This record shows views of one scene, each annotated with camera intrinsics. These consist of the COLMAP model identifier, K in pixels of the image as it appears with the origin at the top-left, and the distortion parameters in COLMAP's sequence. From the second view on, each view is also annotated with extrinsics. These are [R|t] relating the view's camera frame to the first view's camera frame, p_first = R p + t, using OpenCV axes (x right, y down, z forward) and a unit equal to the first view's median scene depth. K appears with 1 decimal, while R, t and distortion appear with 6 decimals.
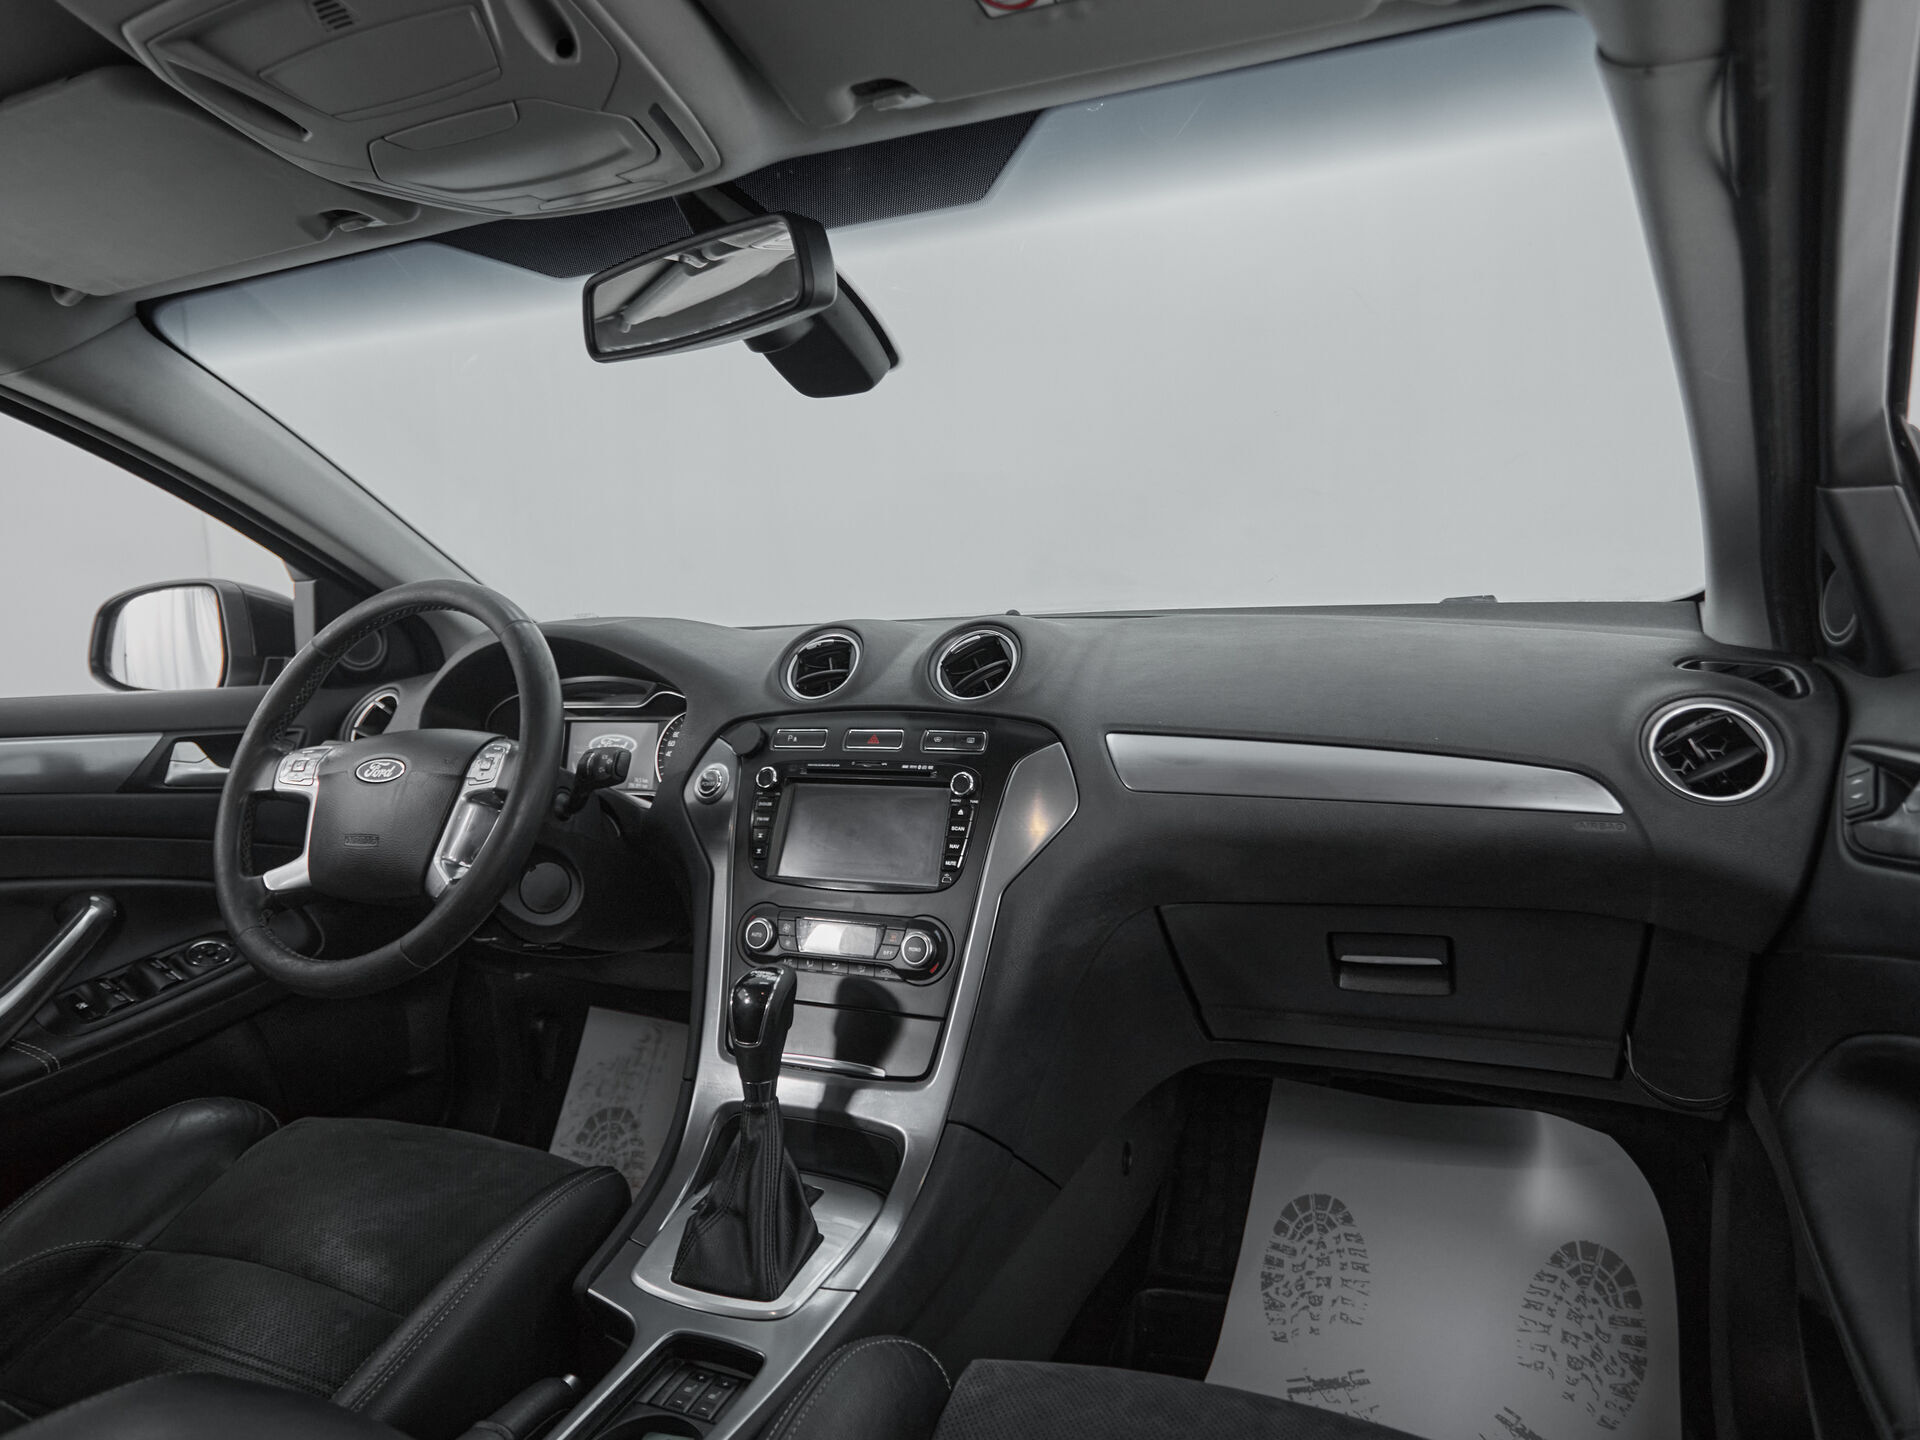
lens RADIAL K [[1227.5, 0, 978.6], [0, 1227.5, 675.0], [0, 0, 1]] dist [-0.001896, 0.000165]
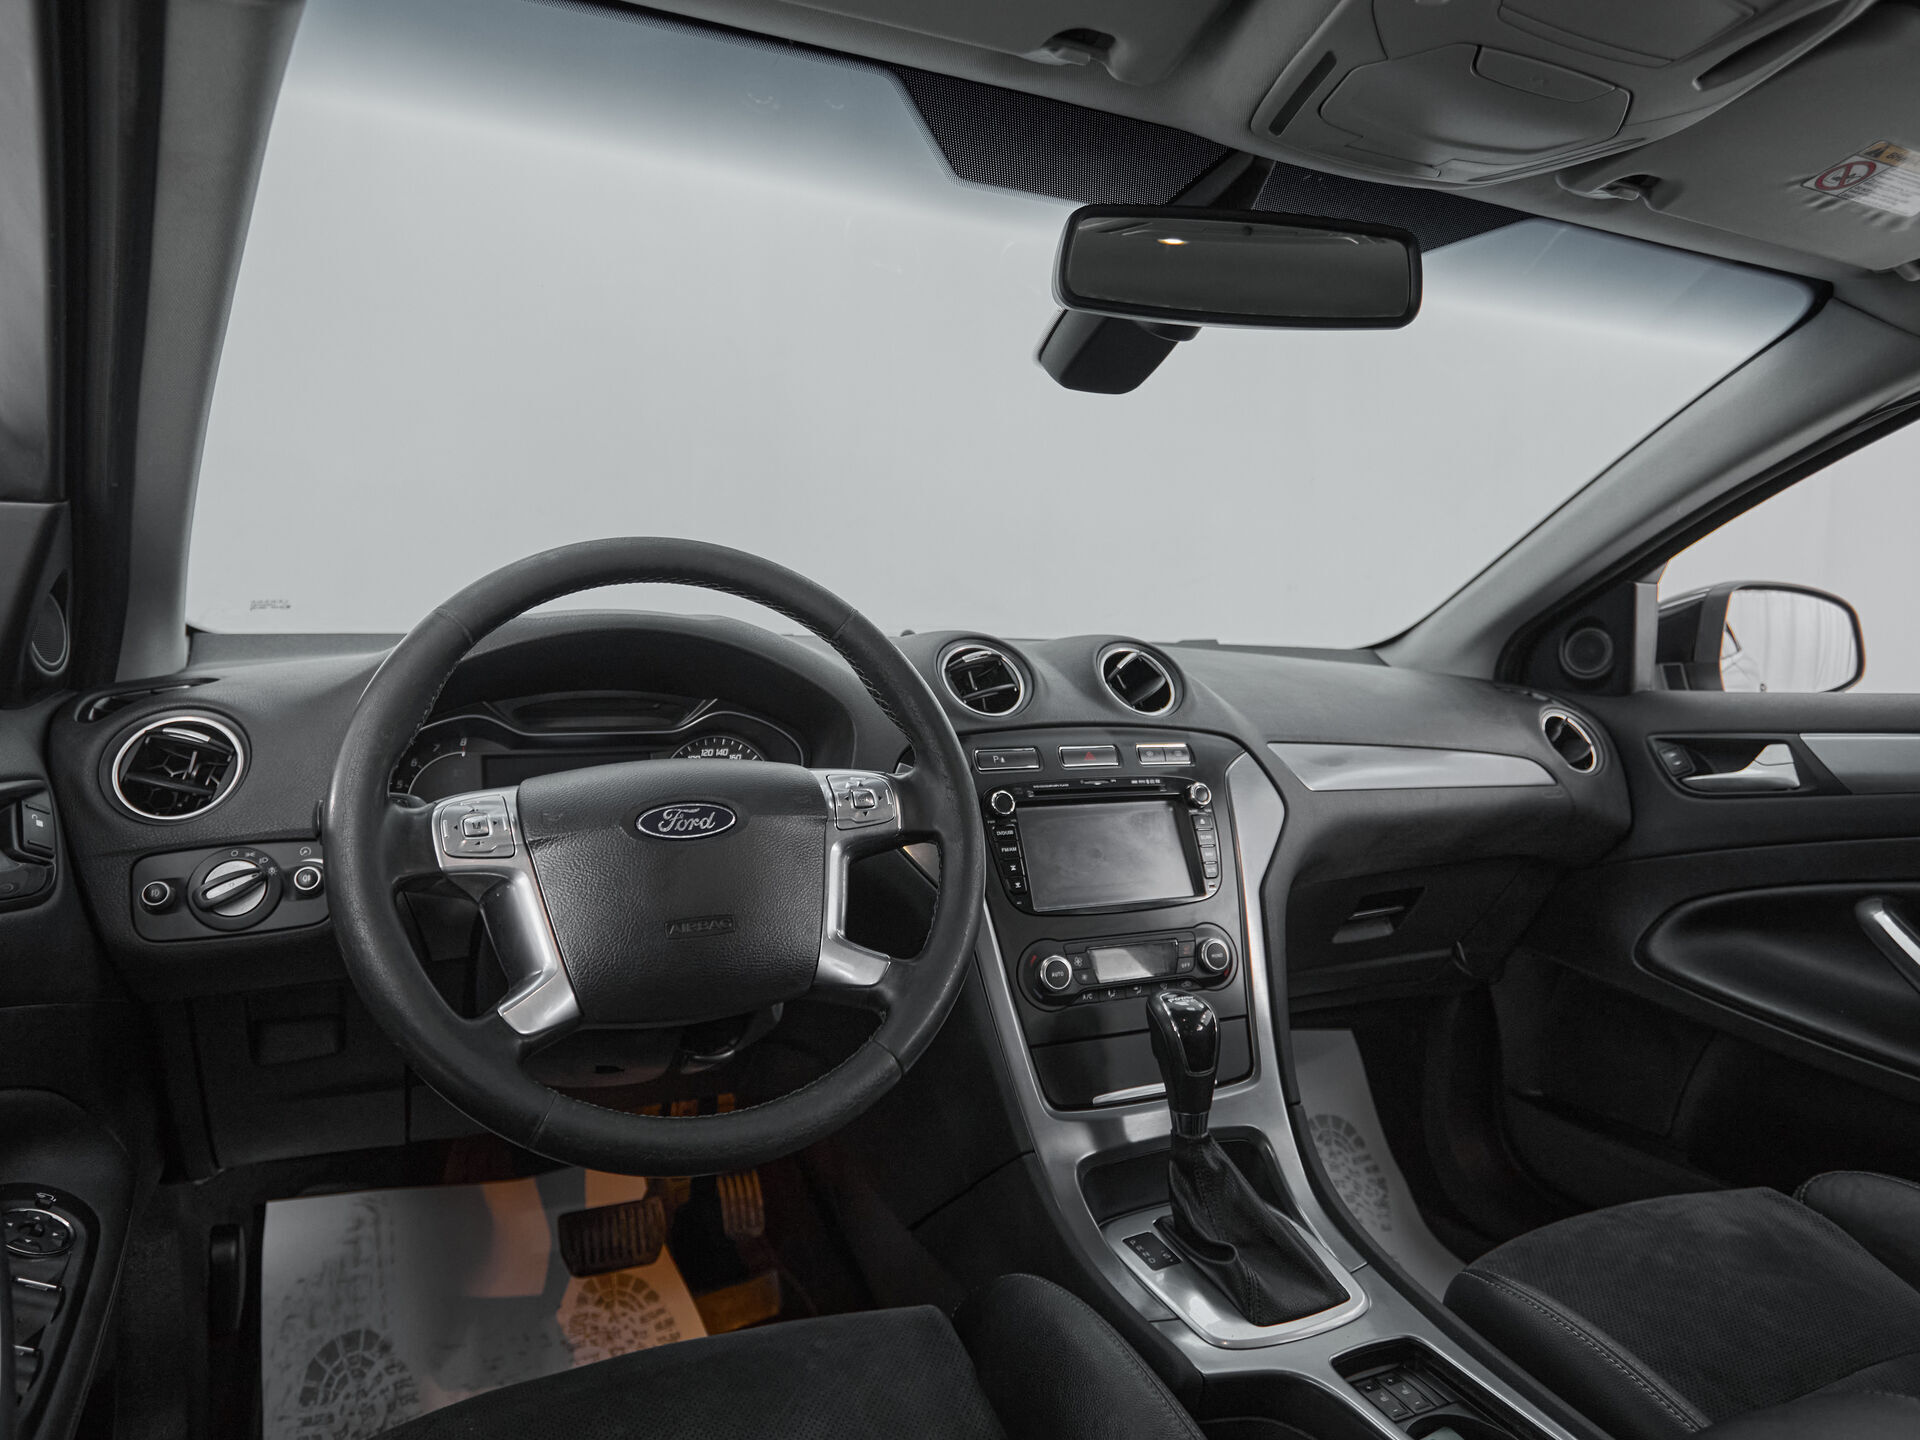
lens RADIAL K [[1249.2, 0, 953.6], [0, 1249.2, 732.8], [0, 0, 1]] dist [-0.003820, -0.000994]
pose [[0.647067, -0.009508, 0.762374, -0.846244], [0.005199, 0.999954, 0.008058, 0.023782], [-0.762416, -0.001250, 0.647086, 0.422287]]
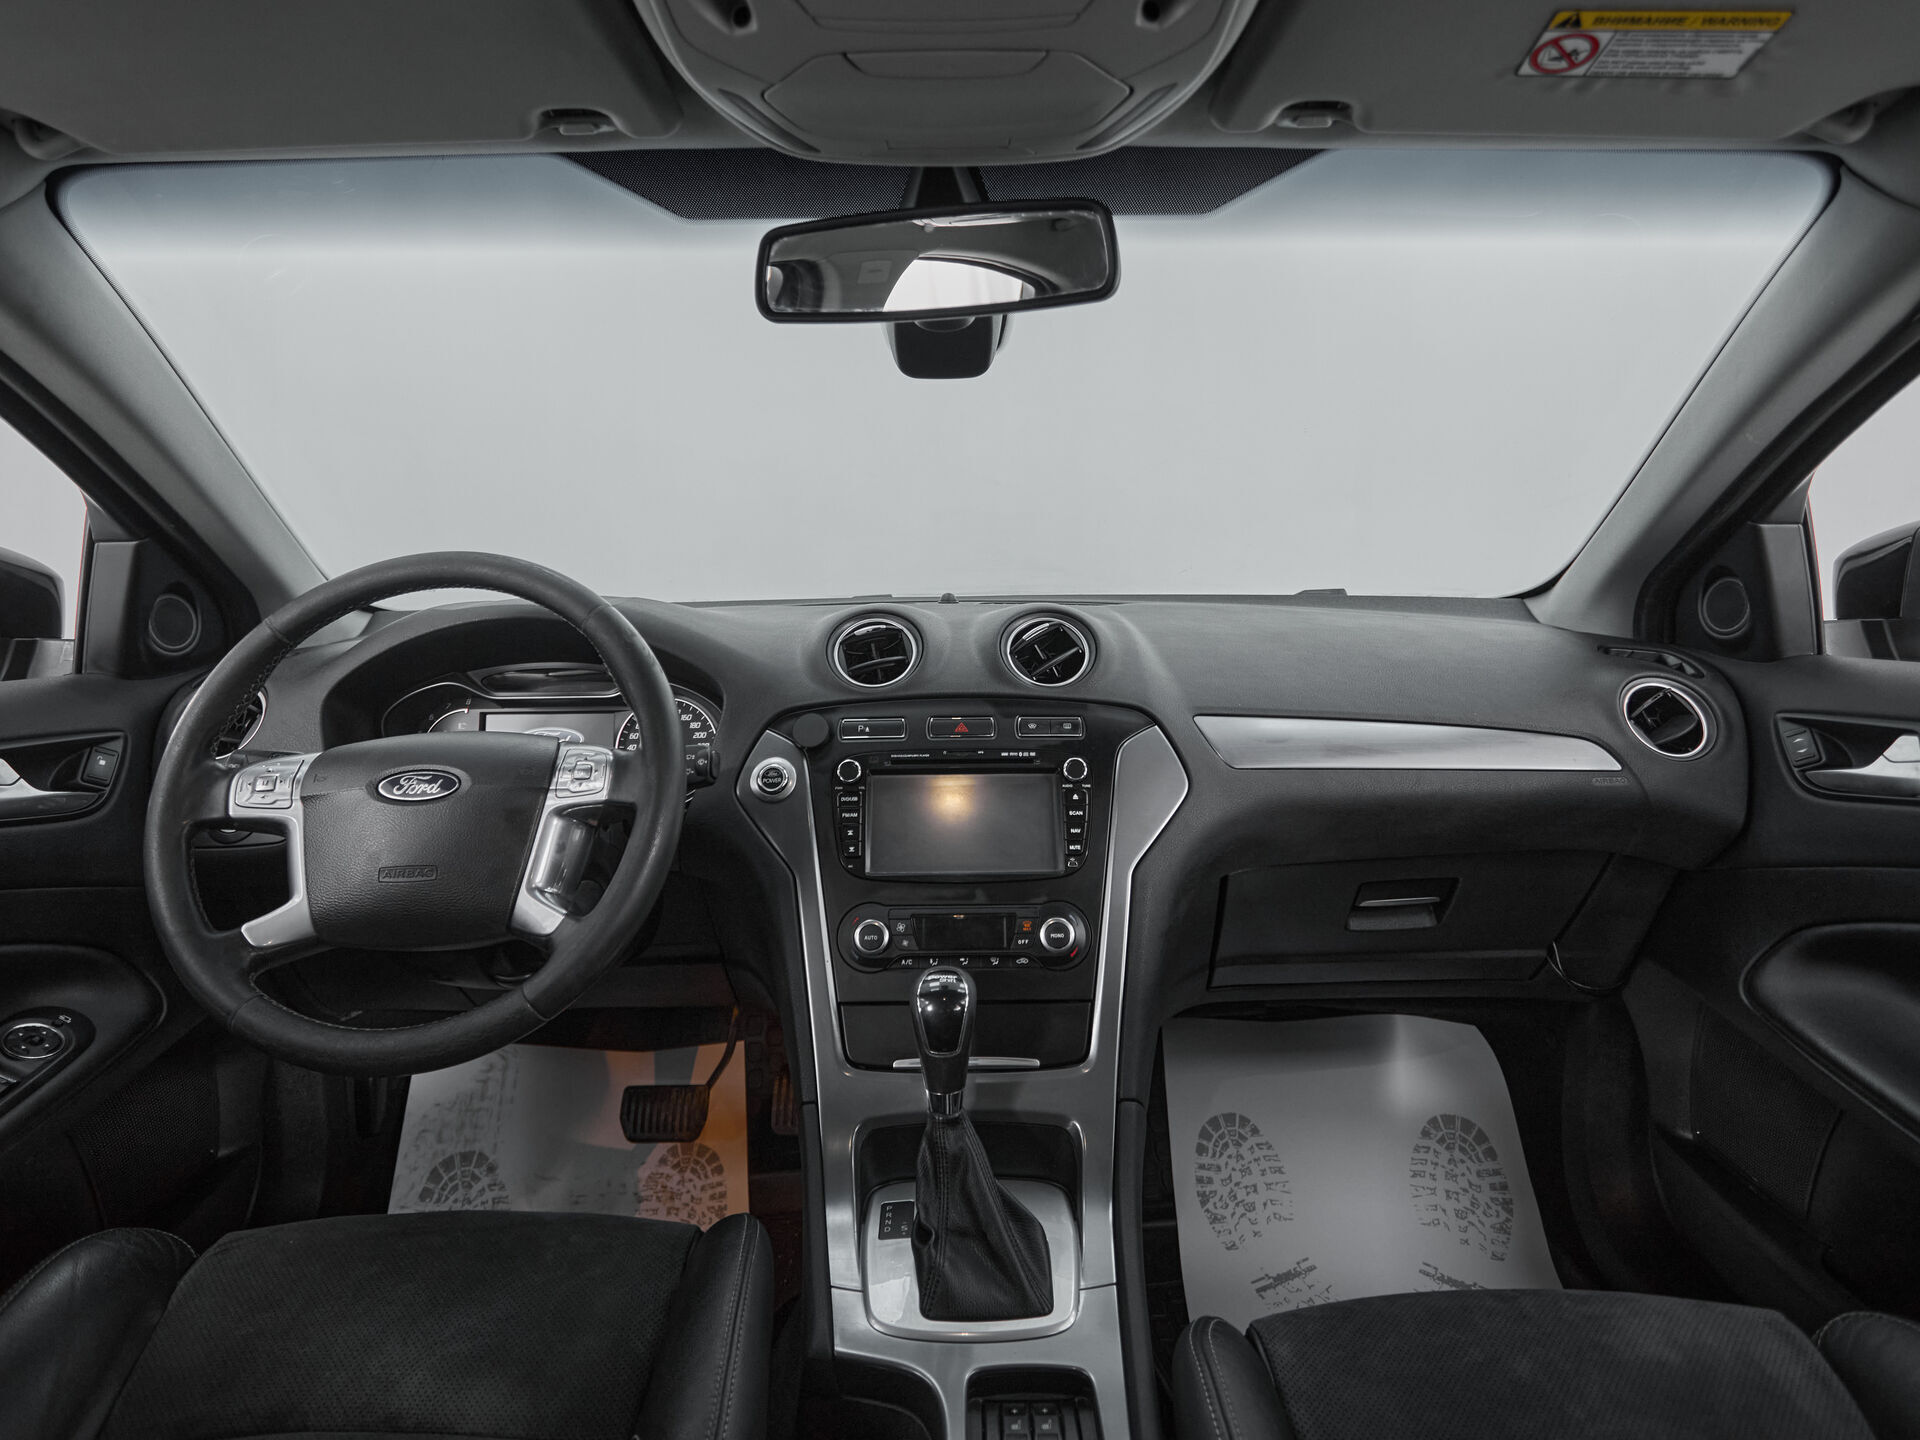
lens RADIAL K [[1163.1, 0, 960.9], [0, 1163.1, 636.0], [0, 0, 1]] dist [0.001408, -0.002496]
pose [[0.910069, 0.000433, 0.414456, -0.447173], [0.001043, 0.999994, -0.003335, -0.017424], [-0.414455, 0.003467, 0.910063, 0.137147]]
